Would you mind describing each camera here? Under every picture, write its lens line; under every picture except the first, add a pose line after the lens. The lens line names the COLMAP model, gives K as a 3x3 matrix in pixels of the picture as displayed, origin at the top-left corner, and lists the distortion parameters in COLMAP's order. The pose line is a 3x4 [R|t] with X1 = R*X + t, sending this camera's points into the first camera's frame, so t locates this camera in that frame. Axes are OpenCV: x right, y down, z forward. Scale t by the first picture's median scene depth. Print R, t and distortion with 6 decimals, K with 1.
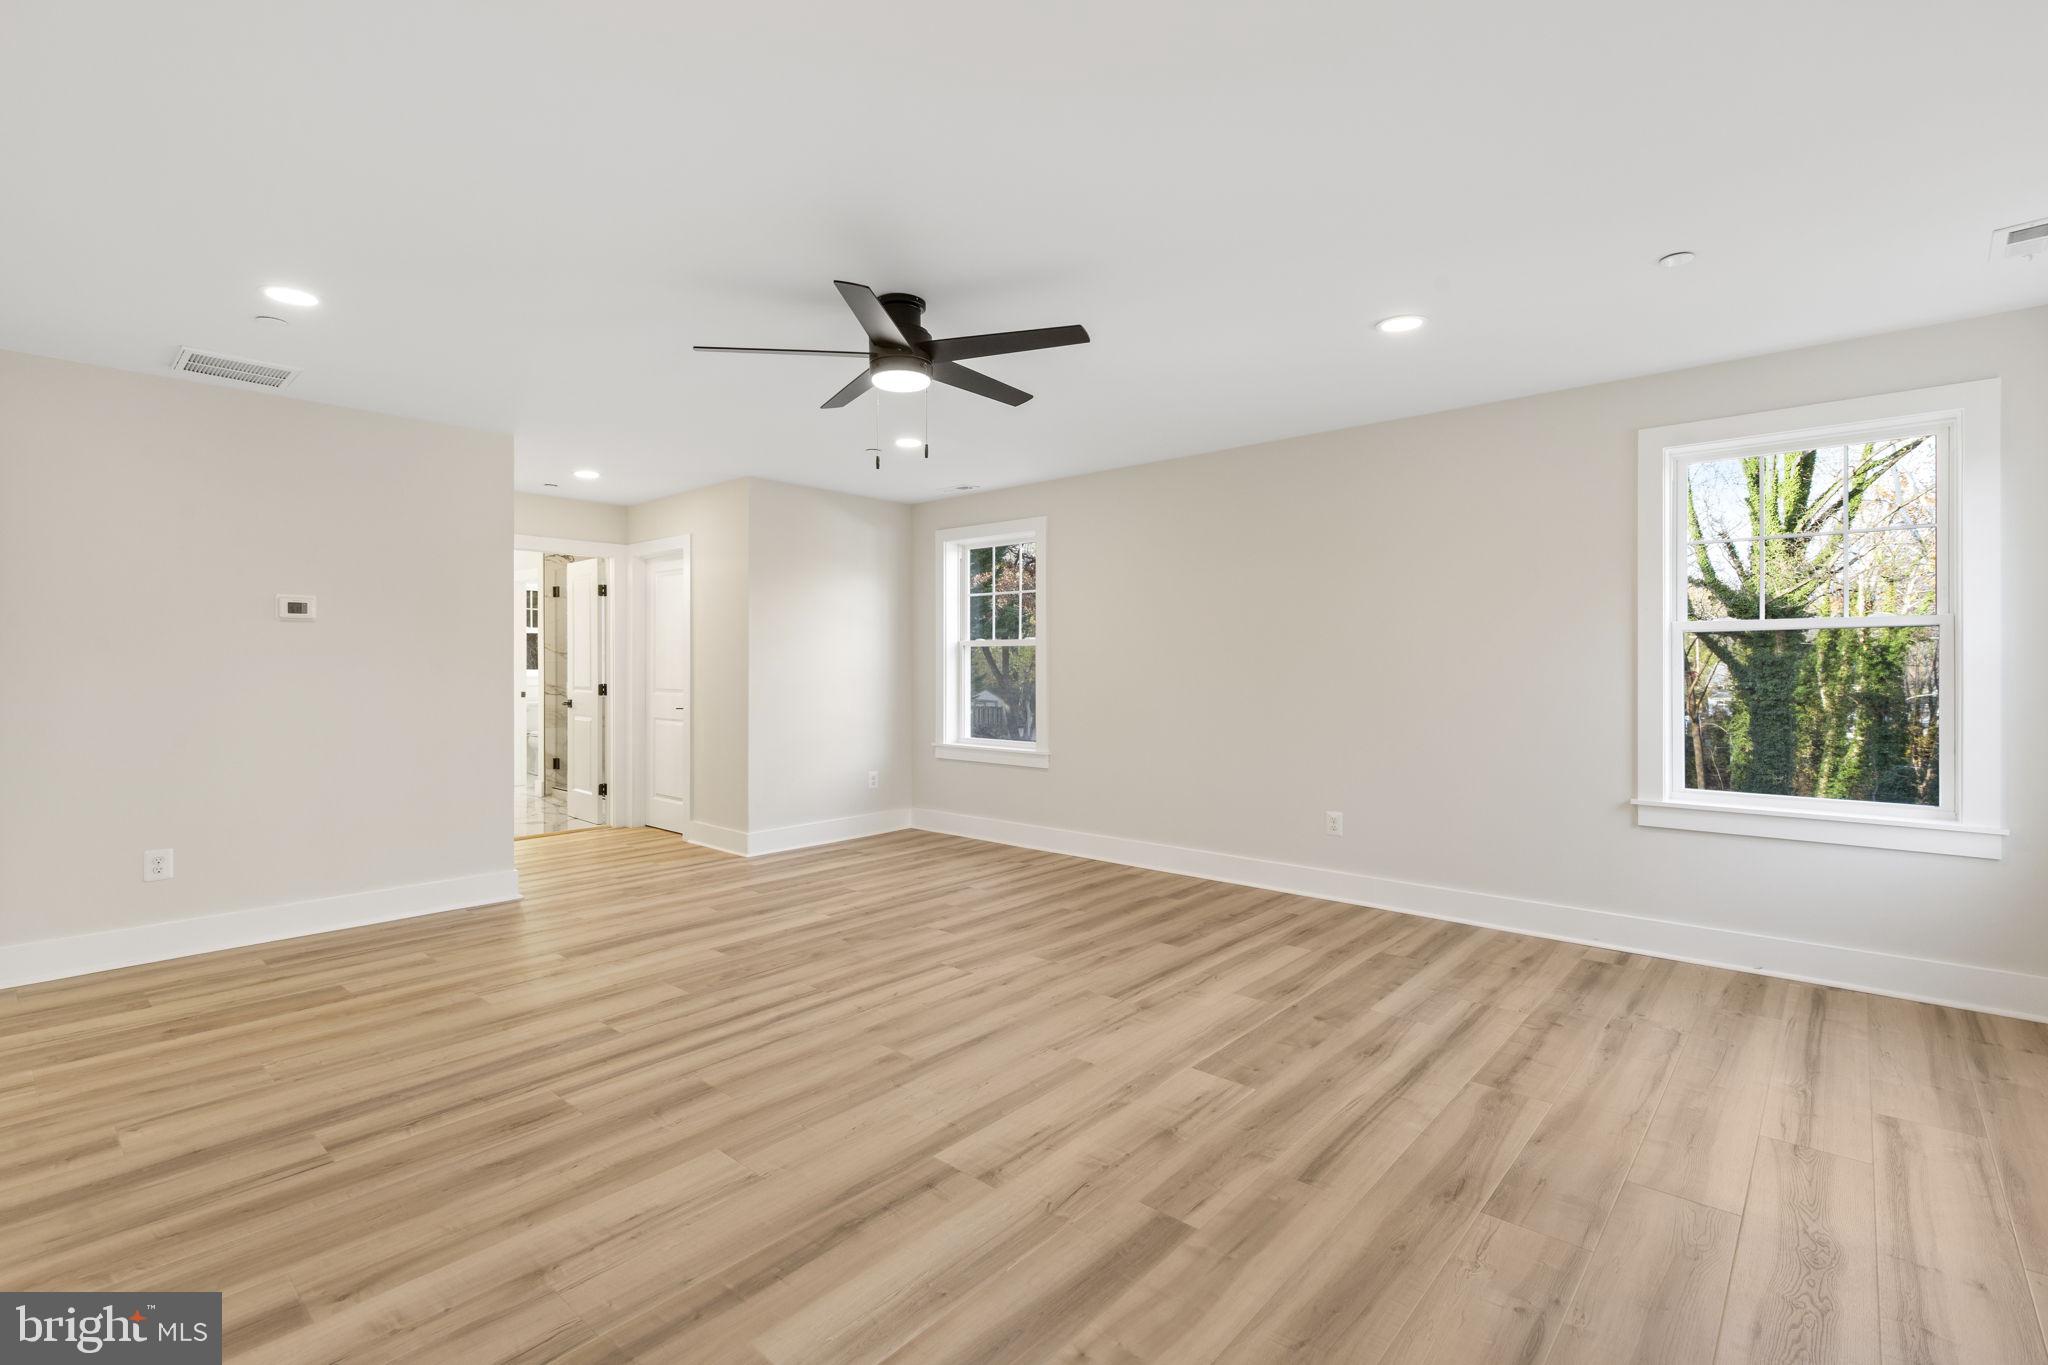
lens RADIAL K [[927.8, 0, 1041.5], [0, 927.8, 670.0], [0, 0, 1]] dist [0.008948, -0.001663]
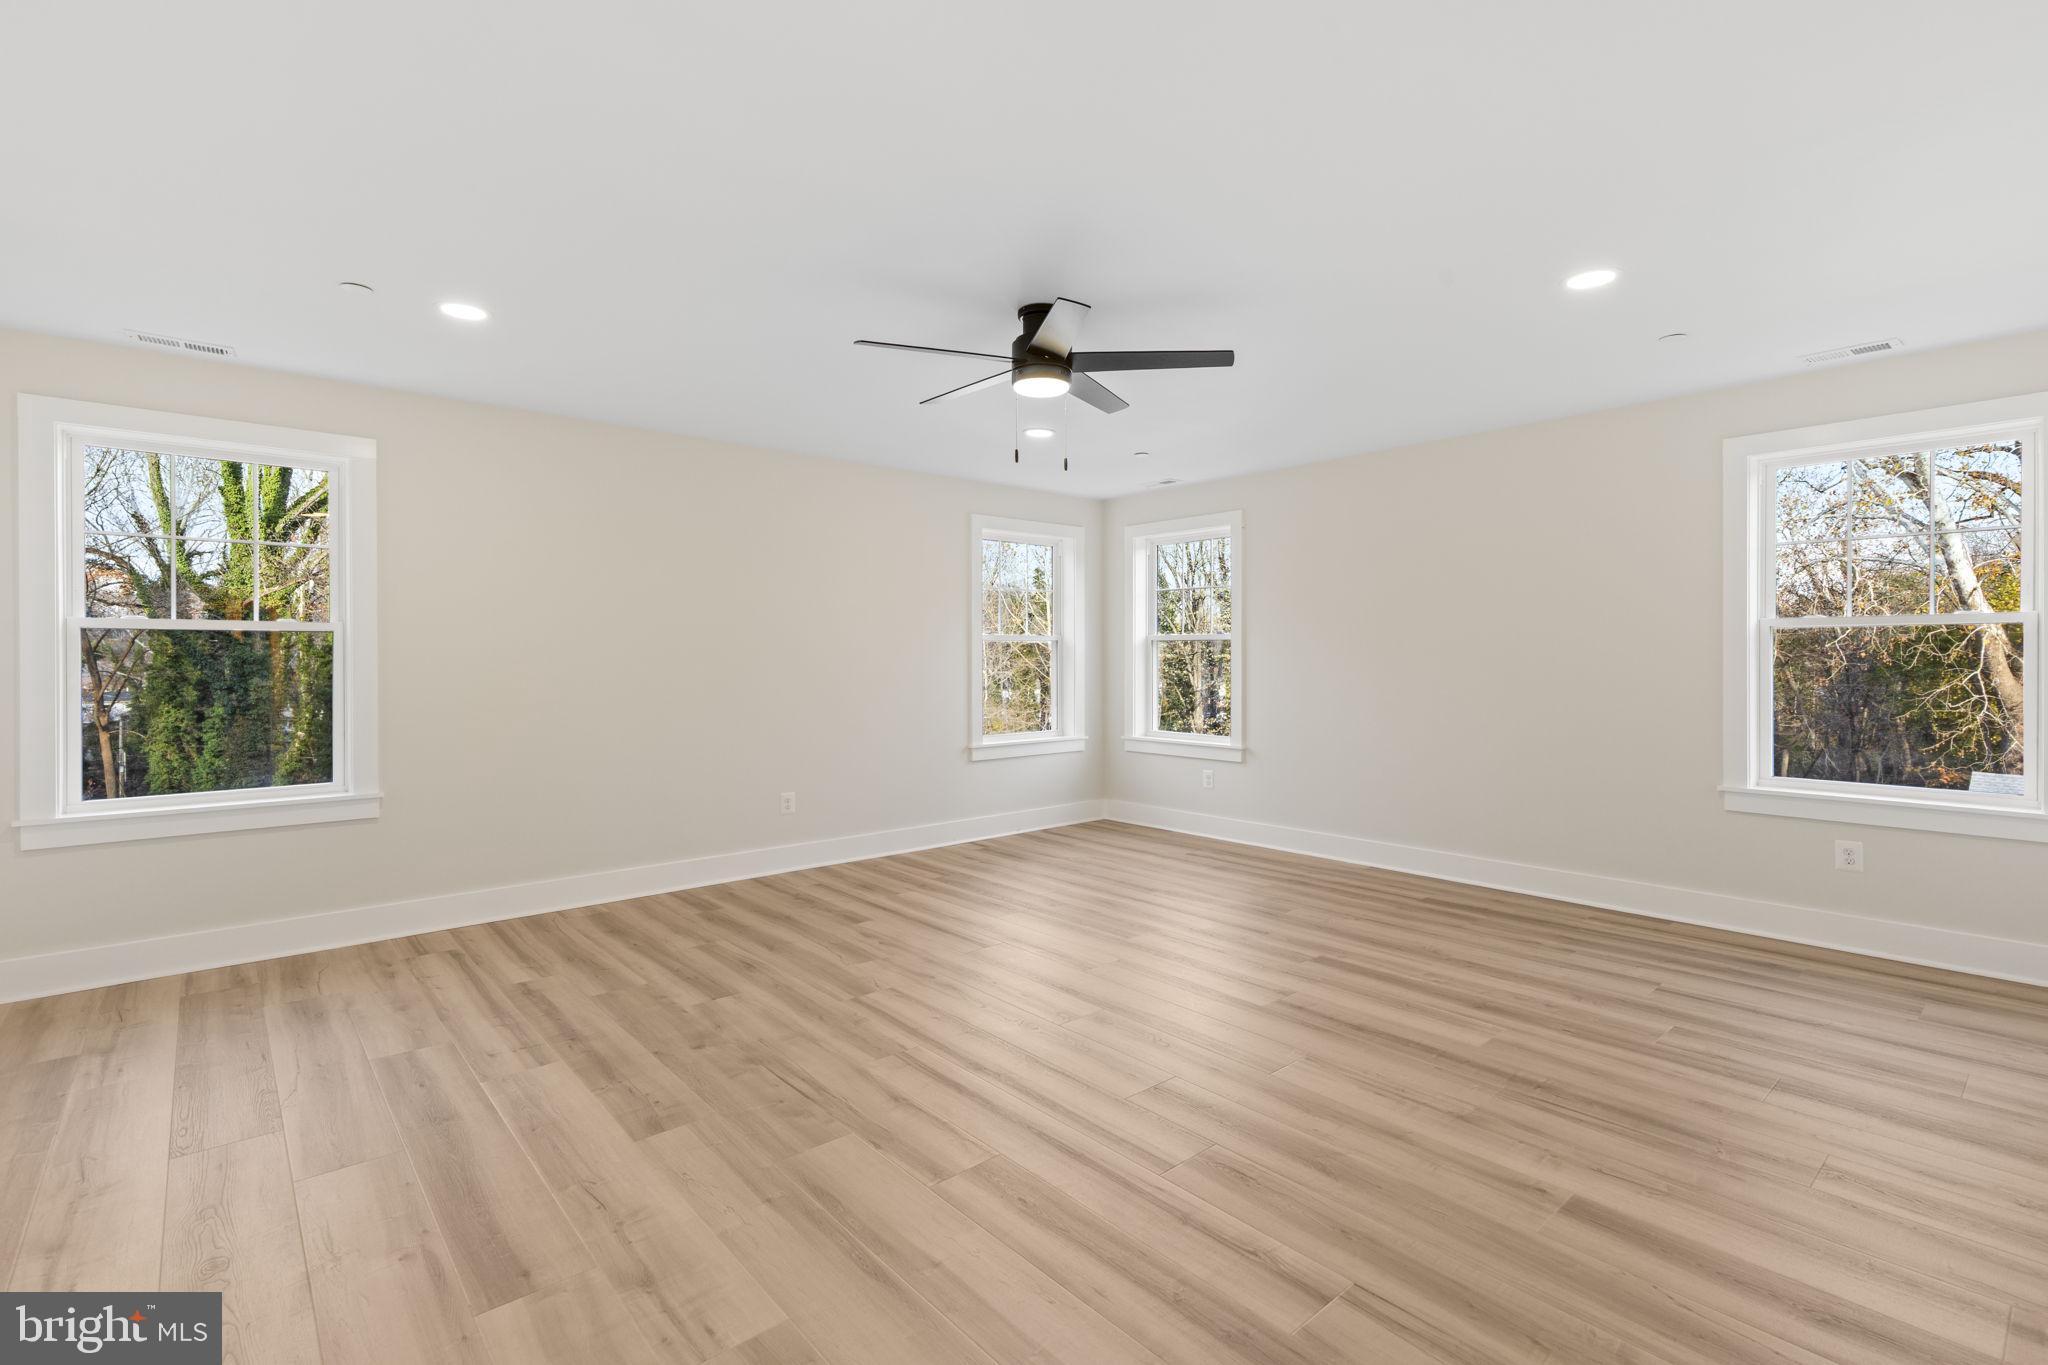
lens RADIAL K [[927.8, 0, 1038.1], [0, 927.8, 666.1], [0, 0, 1]] dist [0.008948, -0.001663]
pose [[0.139364, -0.007016, 0.990216, -1.105992], [0.009805, 0.999936, 0.005705, -0.004089], [-0.990193, 0.008914, 0.139424, 0.806666]]
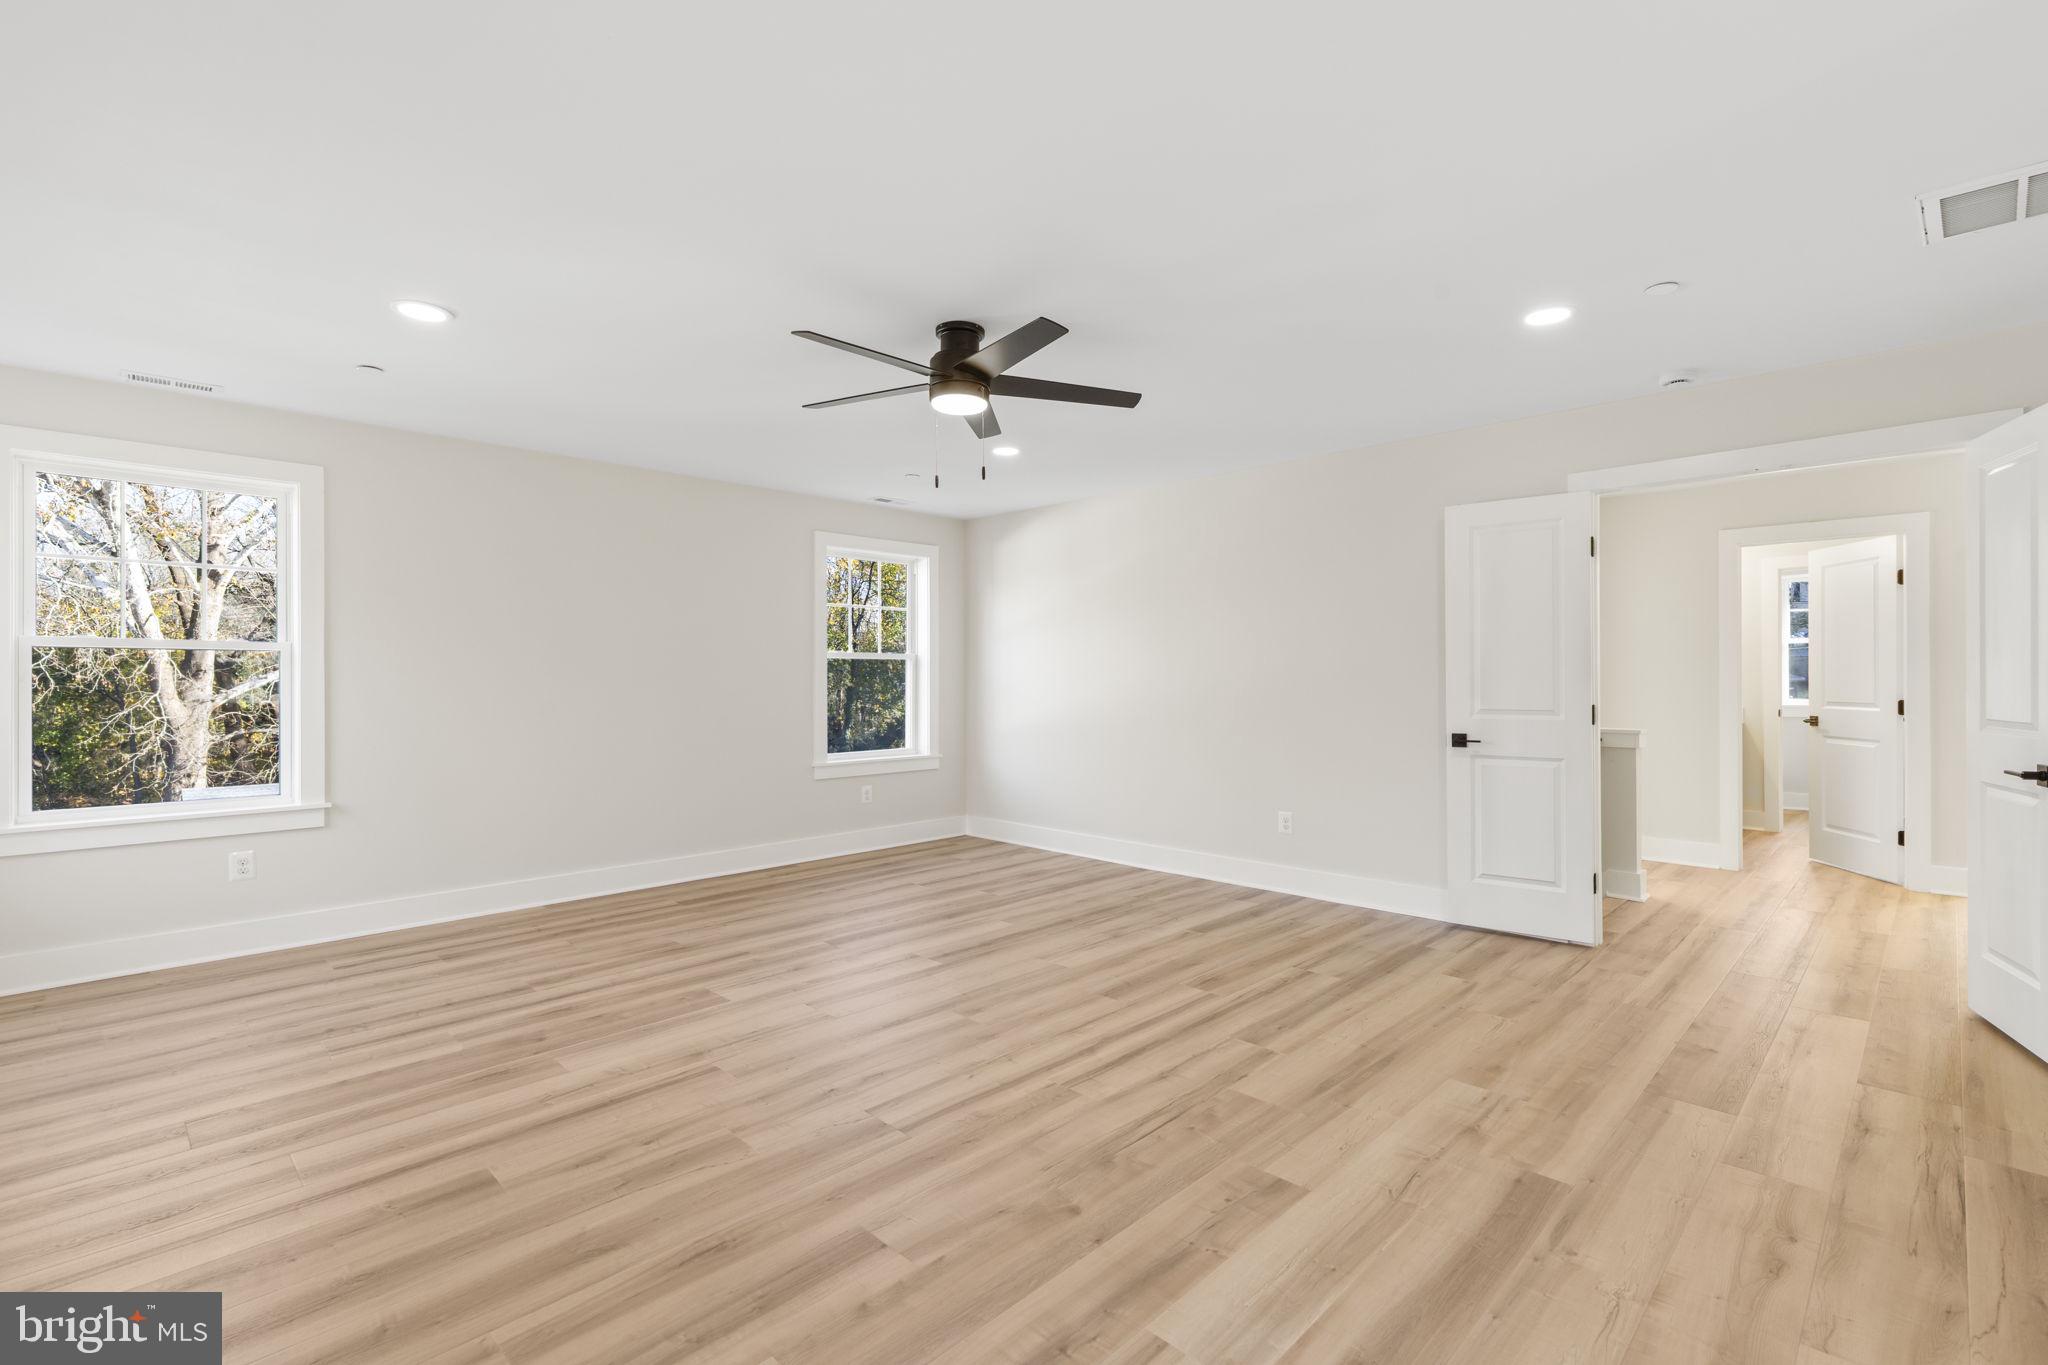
lens RADIAL K [[927.8, 0, 1020.3], [0, 927.8, 680.3], [0, 0, 1]] dist [0.008948, -0.001663]
pose [[-0.996821, 0.004928, 0.079525, -0.281563], [0.005856, 0.999918, 0.011430, -0.012053], [-0.079463, 0.011859, -0.996767, 1.905643]]
